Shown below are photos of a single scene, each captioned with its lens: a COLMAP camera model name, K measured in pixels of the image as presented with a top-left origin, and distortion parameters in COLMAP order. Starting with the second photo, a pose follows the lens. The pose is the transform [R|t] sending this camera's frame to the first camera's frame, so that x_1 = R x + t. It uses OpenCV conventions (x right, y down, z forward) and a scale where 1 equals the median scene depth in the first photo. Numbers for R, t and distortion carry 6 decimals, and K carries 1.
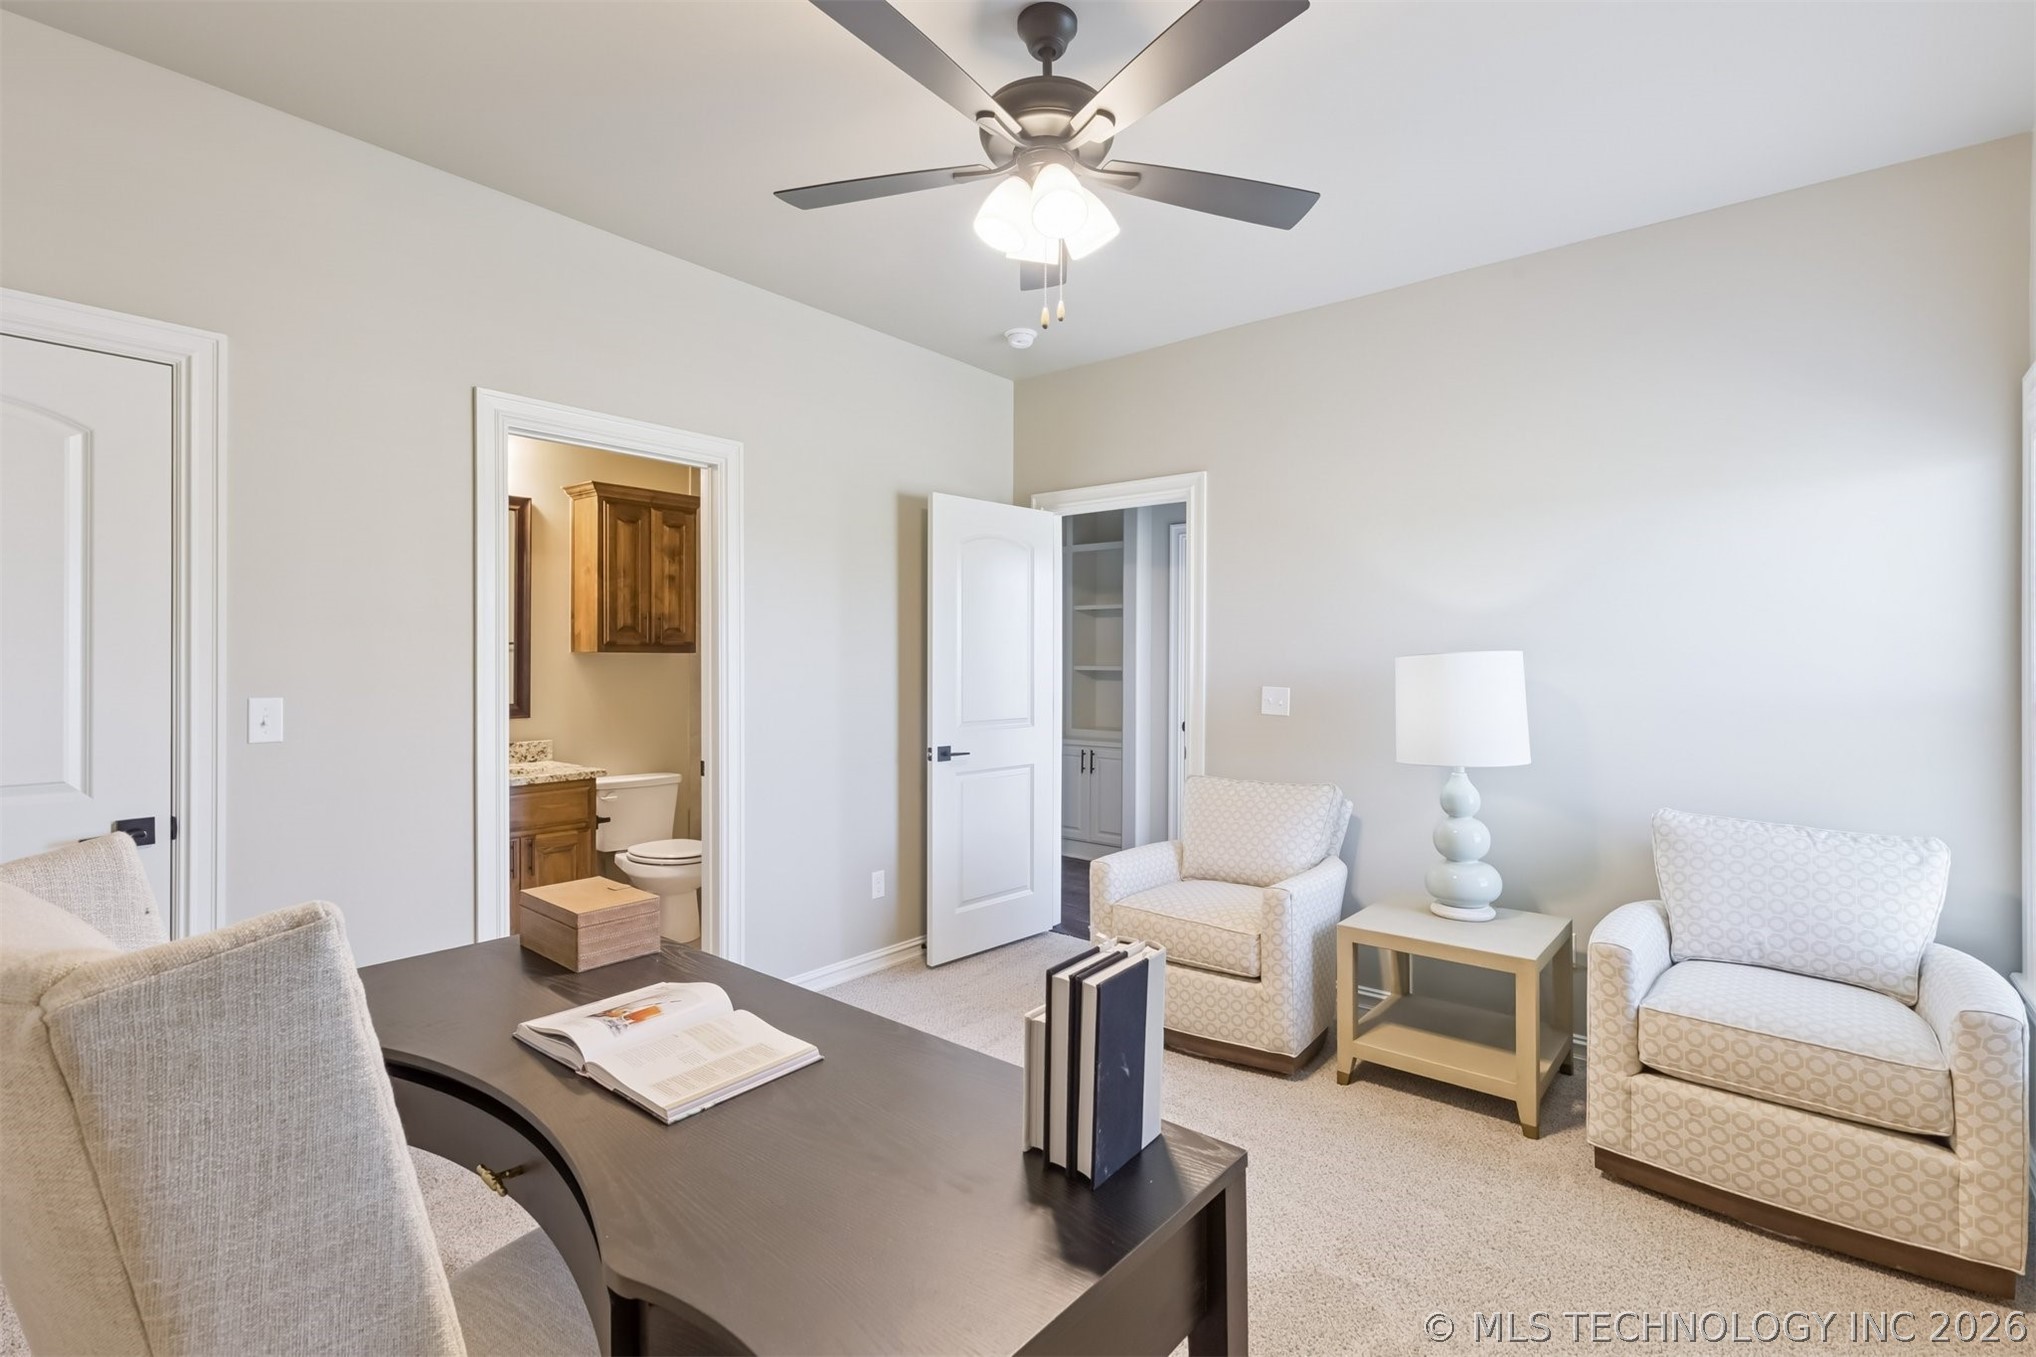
lens RADIAL K [[917.6, 0, 1000.2], [0, 917.6, 664.1], [0, 0, 1]] dist [0.004765, -0.002043]
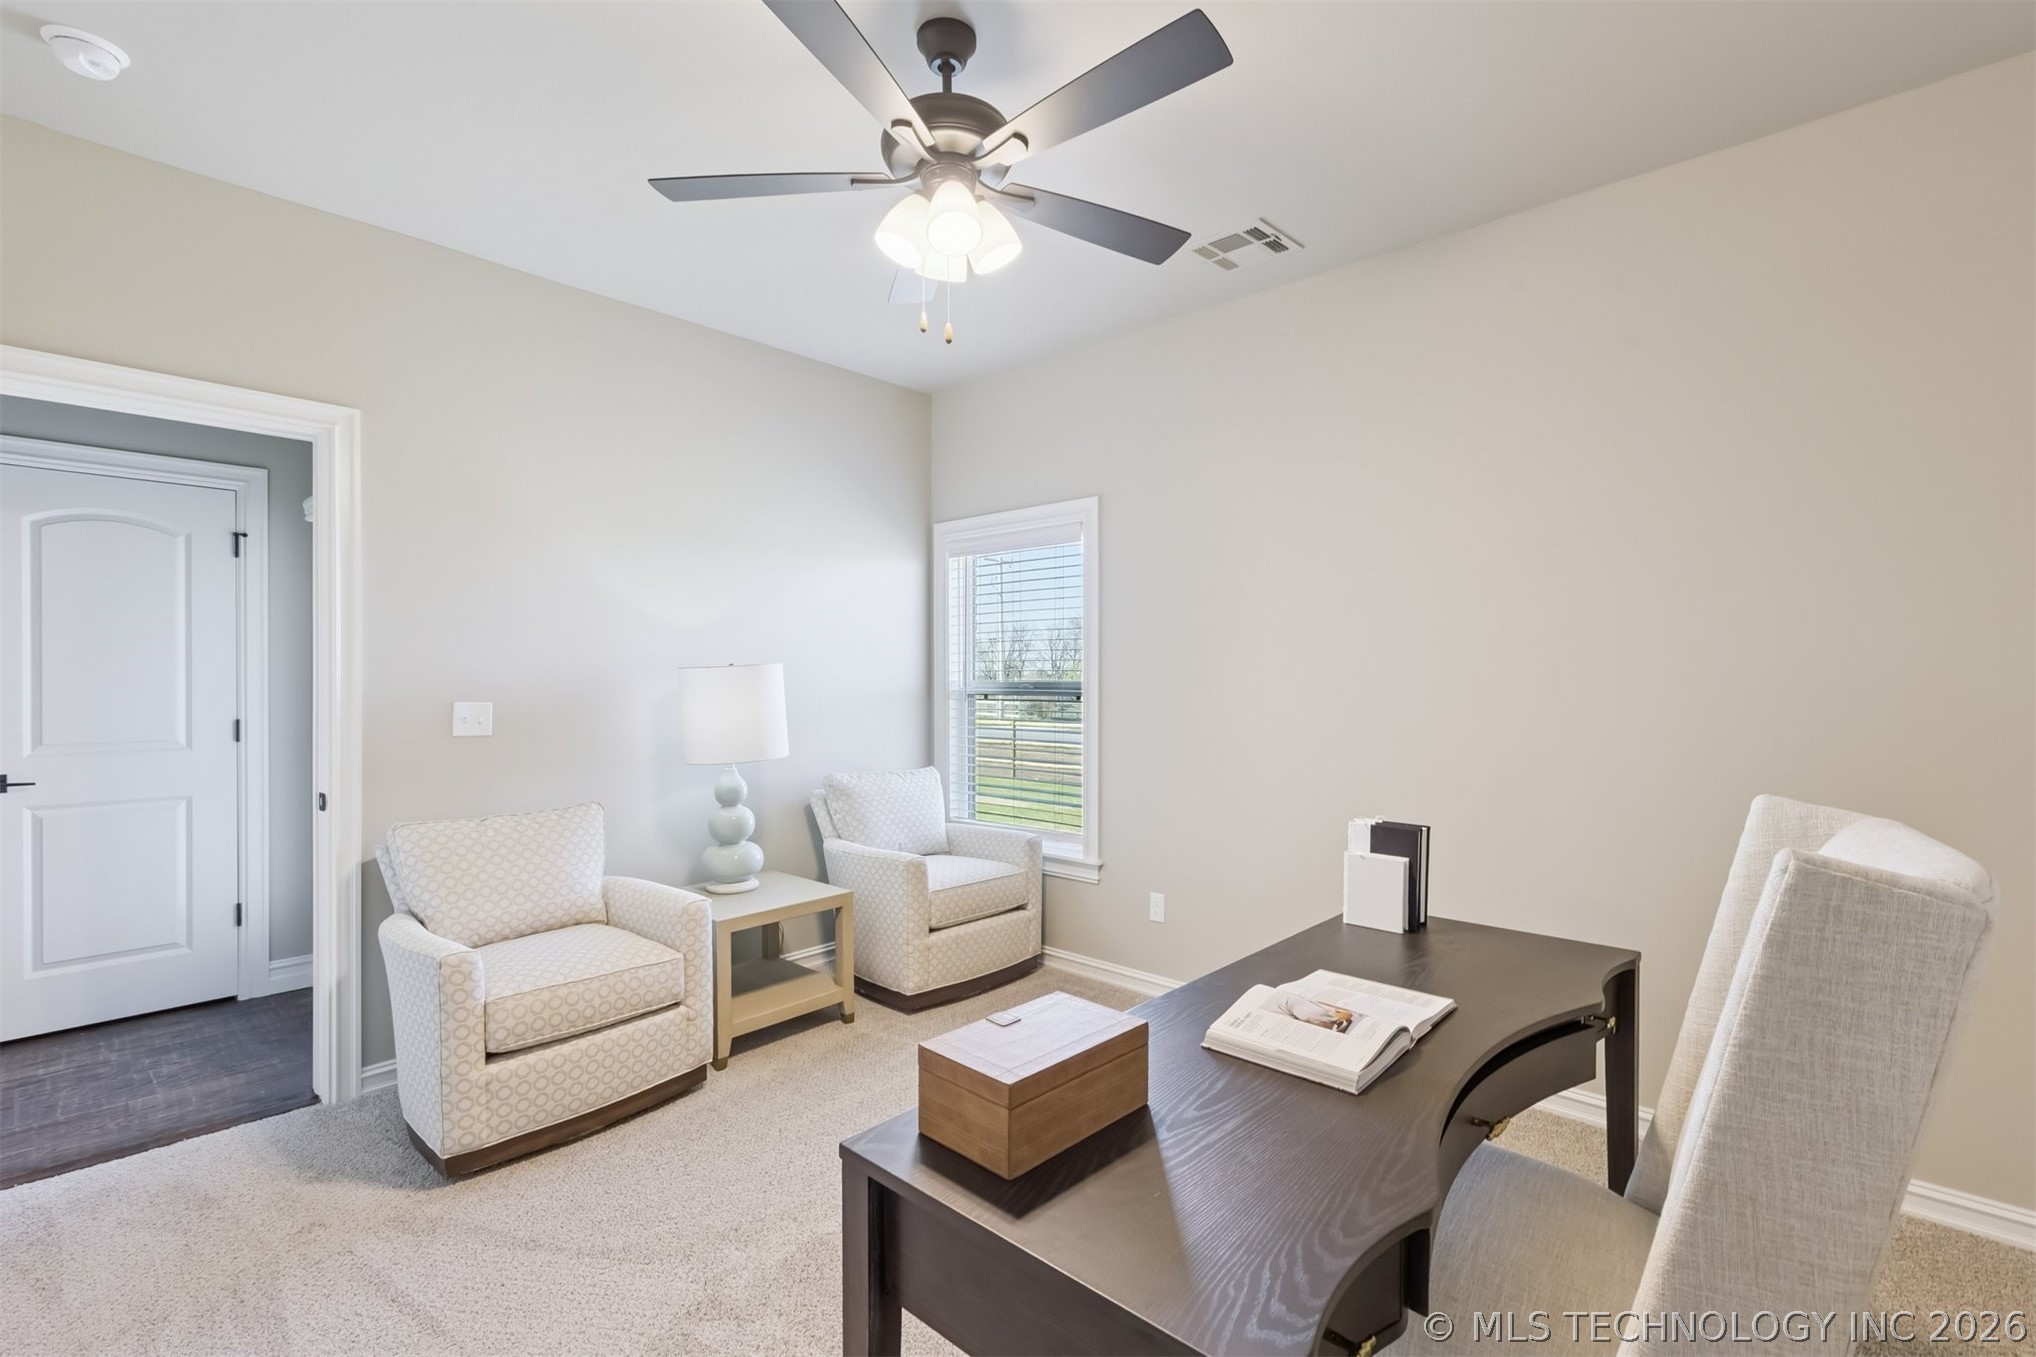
lens RADIAL K [[917.6, 0, 1011.8], [0, 917.6, 680.4], [0, 0, 1]] dist [0.004765, -0.002043]
pose [[0.032091, 0.001218, 0.999484, -0.646708], [0.010673, 0.999942, -0.001561, 0.015205], [-0.999428, 0.010718, 0.032076, 0.614672]]
